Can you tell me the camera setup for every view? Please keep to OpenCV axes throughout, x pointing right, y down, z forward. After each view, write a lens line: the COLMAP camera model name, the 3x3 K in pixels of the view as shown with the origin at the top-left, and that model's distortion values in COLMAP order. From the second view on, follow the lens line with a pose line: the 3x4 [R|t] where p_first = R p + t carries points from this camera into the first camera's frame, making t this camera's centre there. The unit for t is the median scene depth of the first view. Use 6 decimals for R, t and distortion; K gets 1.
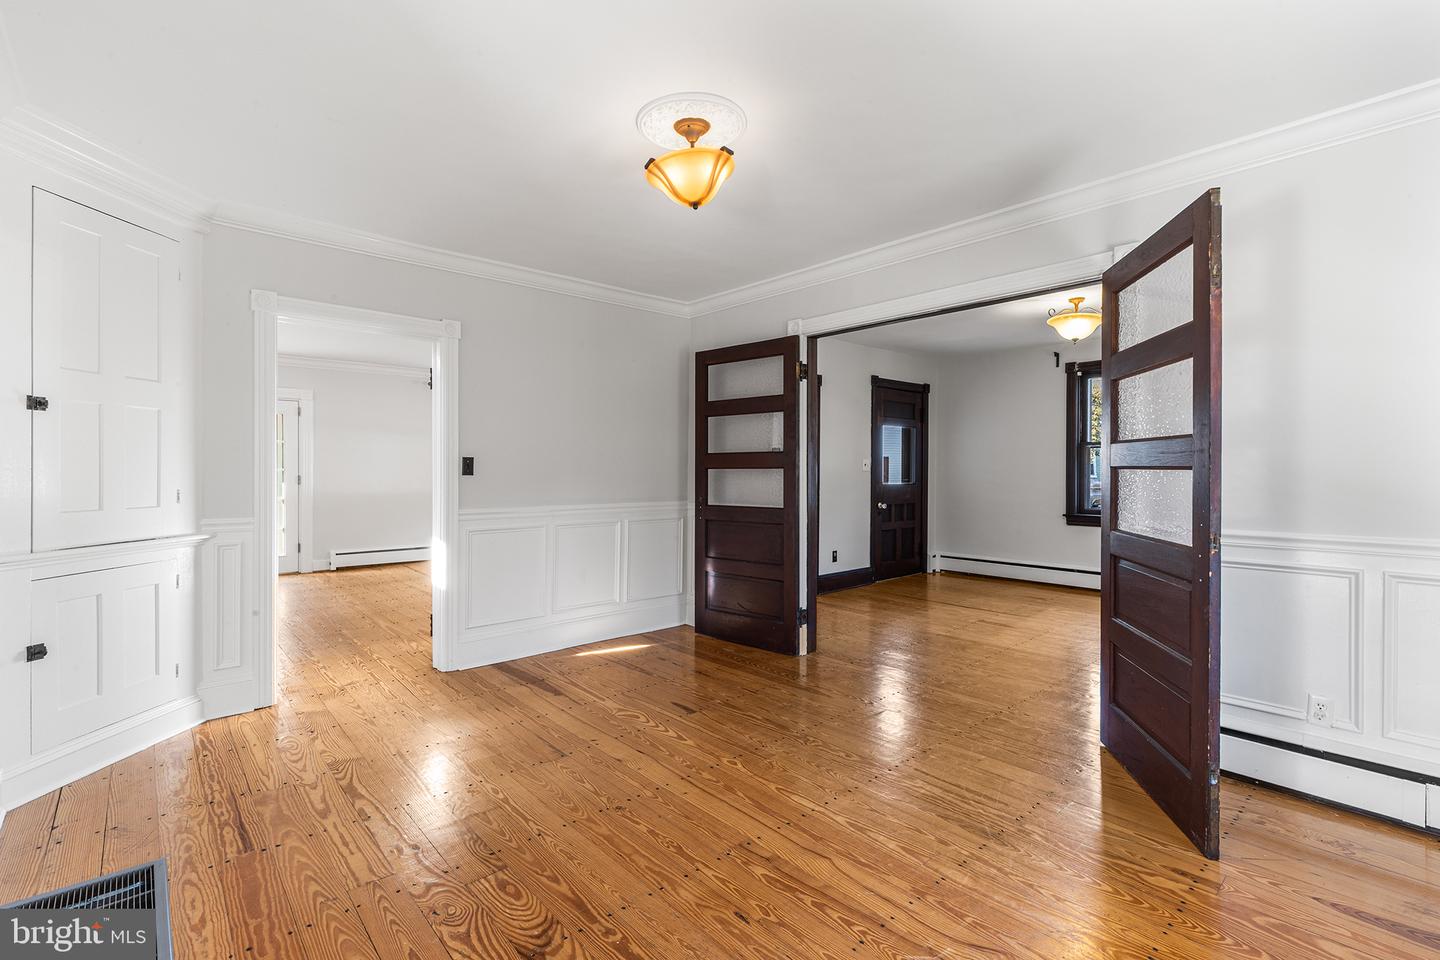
lens RADIAL K [[651.1, 0, 716.8], [0, 651.1, 470.3], [0, 0, 1]] dist [0.003348, -0.000660]
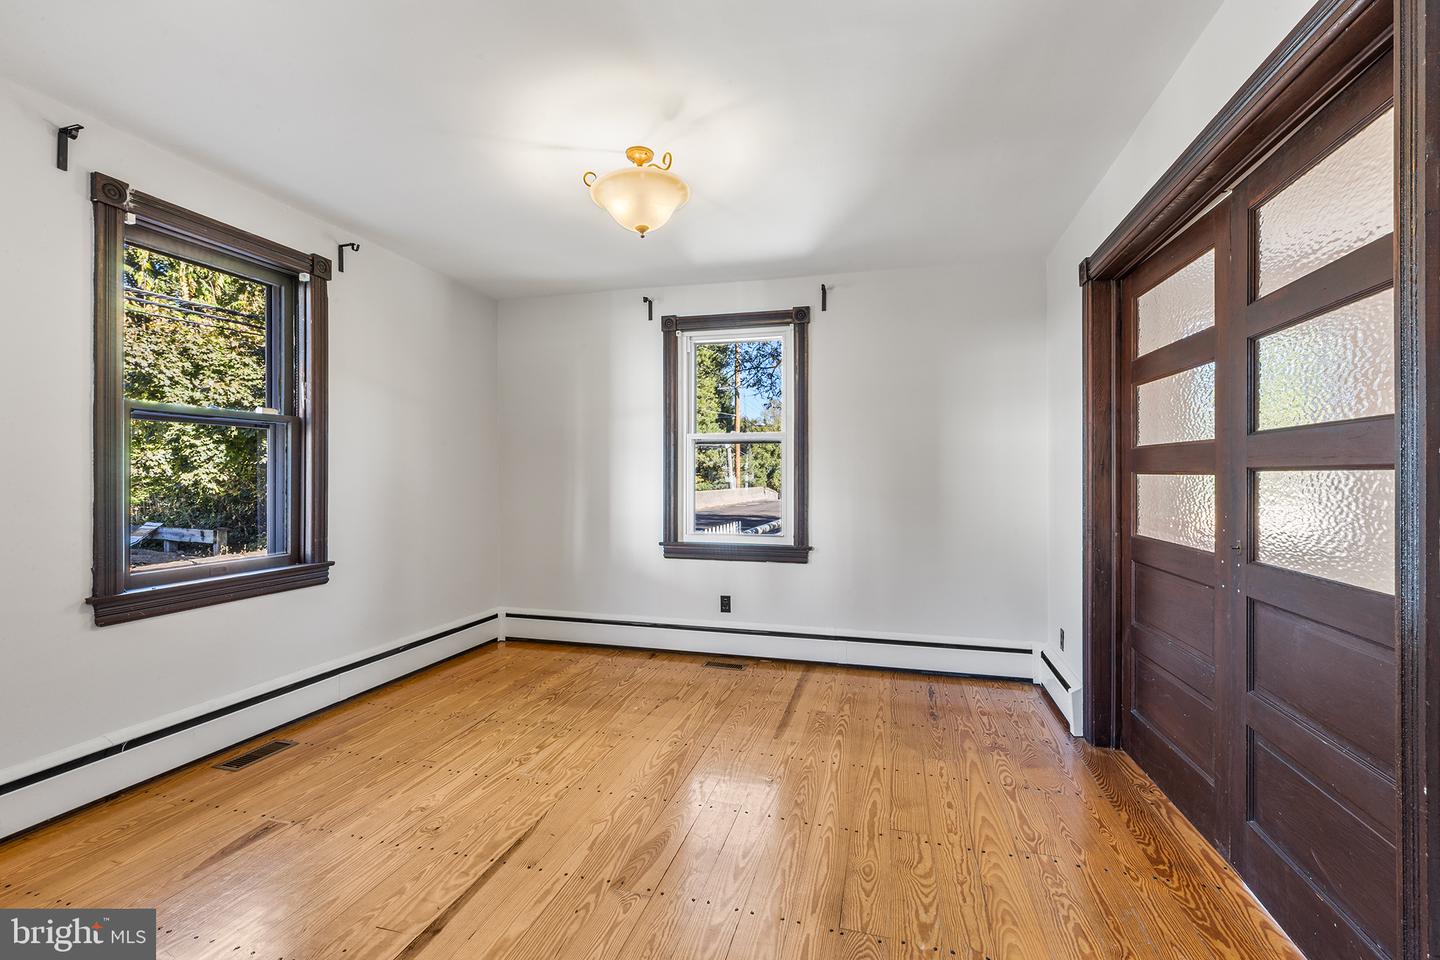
lens RADIAL K [[641.3, 0, 724.1], [0, 641.3, 476.8], [0, 0, 1]] dist [0.001647, -0.000007]
pose [[-0.546487, -0.002069, 0.837465, 0.150079], [-0.000239, 0.999997, 0.002315, 0.001403], [-0.837468, 0.001065, -0.546486, 2.445261]]
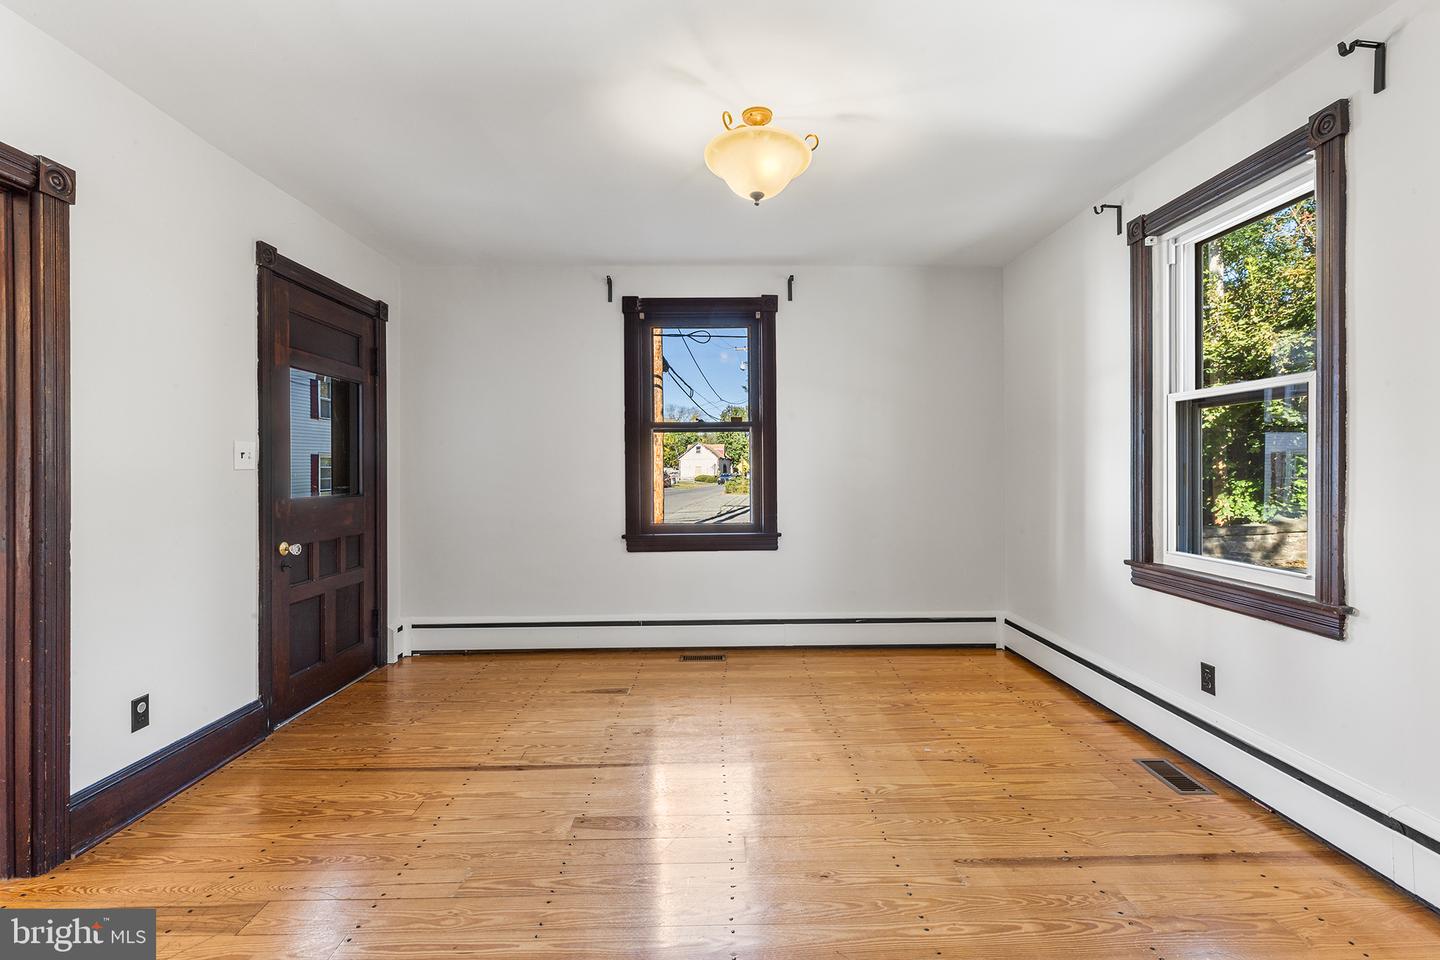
lens RADIAL K [[651.1, 0, 716.8], [0, 651.1, 470.3], [0, 0, 1]] dist [0.003348, -0.000660]
pose [[0.655265, -0.006715, 0.755370, 0.313810], [0.008933, 0.999959, 0.001140, 0.011956], [-0.755347, 0.006001, 0.655298, 1.397222]]
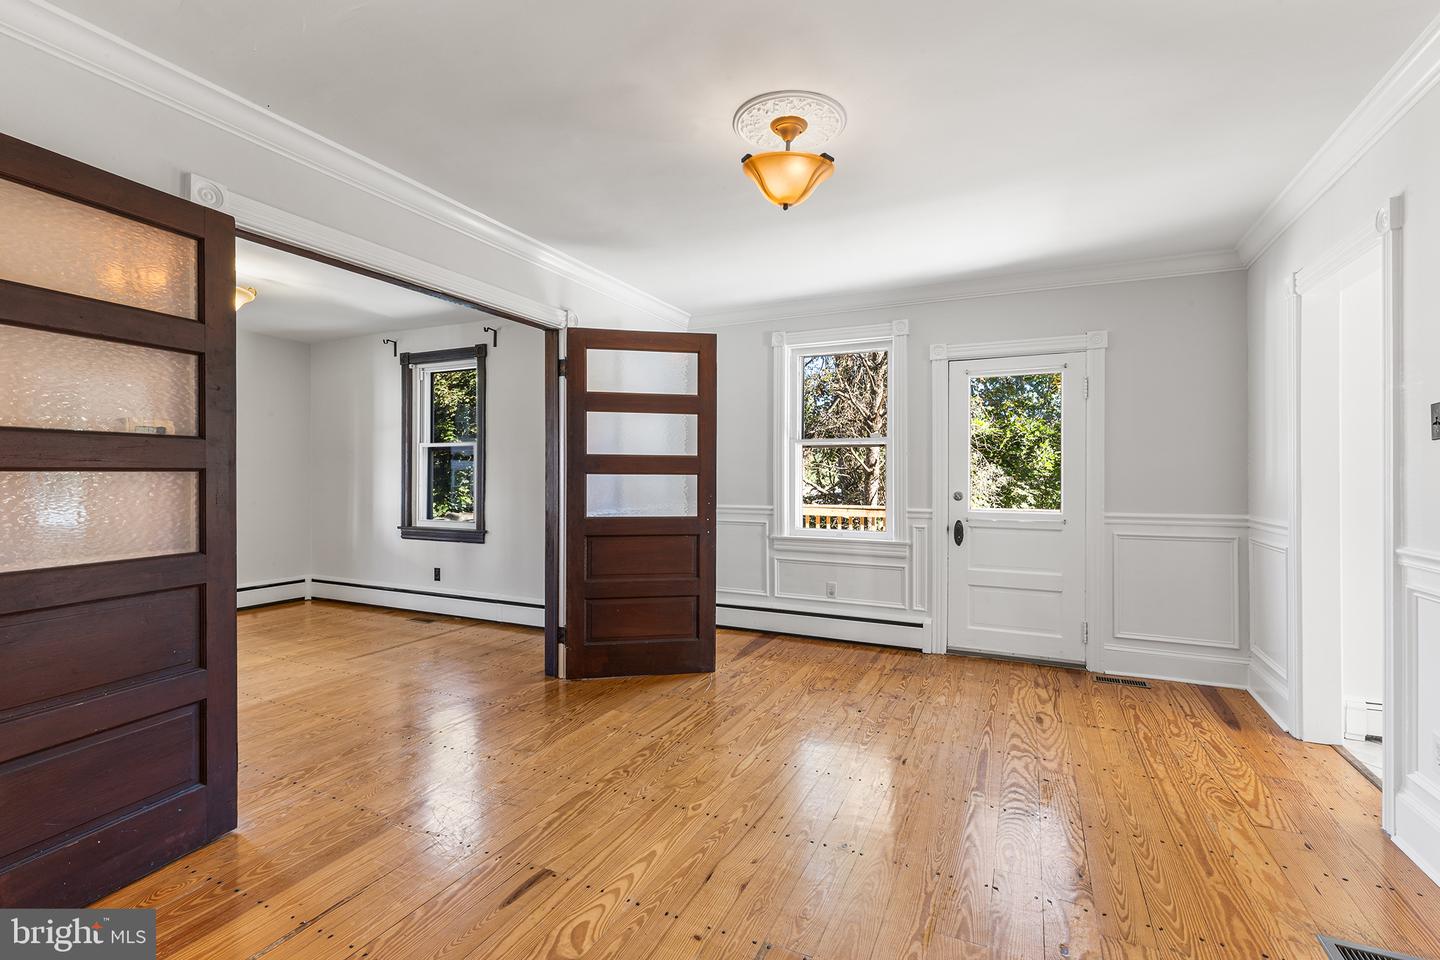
lens RADIAL K [[651.1, 0, 716.8], [0, 651.1, 470.3], [0, 0, 1]] dist [0.003348, -0.000660]
pose [[-0.385866, 0.004564, 0.922543, -0.894275], [0.001891, 0.999990, -0.004157, -0.004073], [-0.922553, 0.000140, -0.385871, 1.466114]]
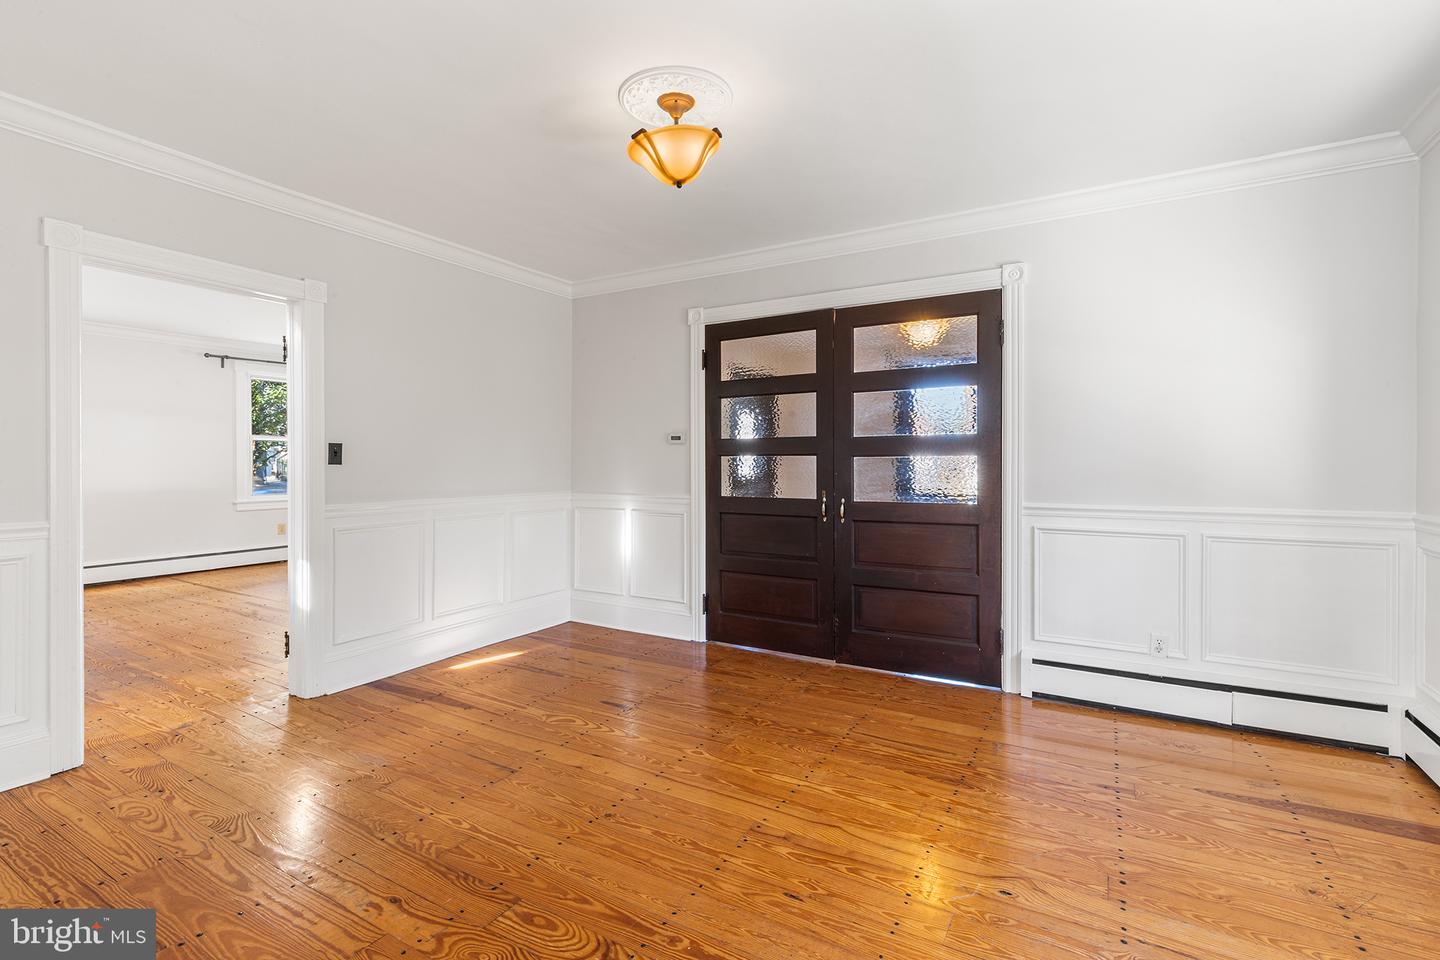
lens RADIAL K [[654.8, 0, 721.2], [0, 654.8, 461.8], [0, 0, 1]] dist [0.004219, -0.000527]
pose [[0.951047, -0.003346, 0.309028, -0.275818], [0.003142, 0.999994, 0.001157, 0.007538], [-0.309030, -0.000129, 0.951052, 0.049350]]
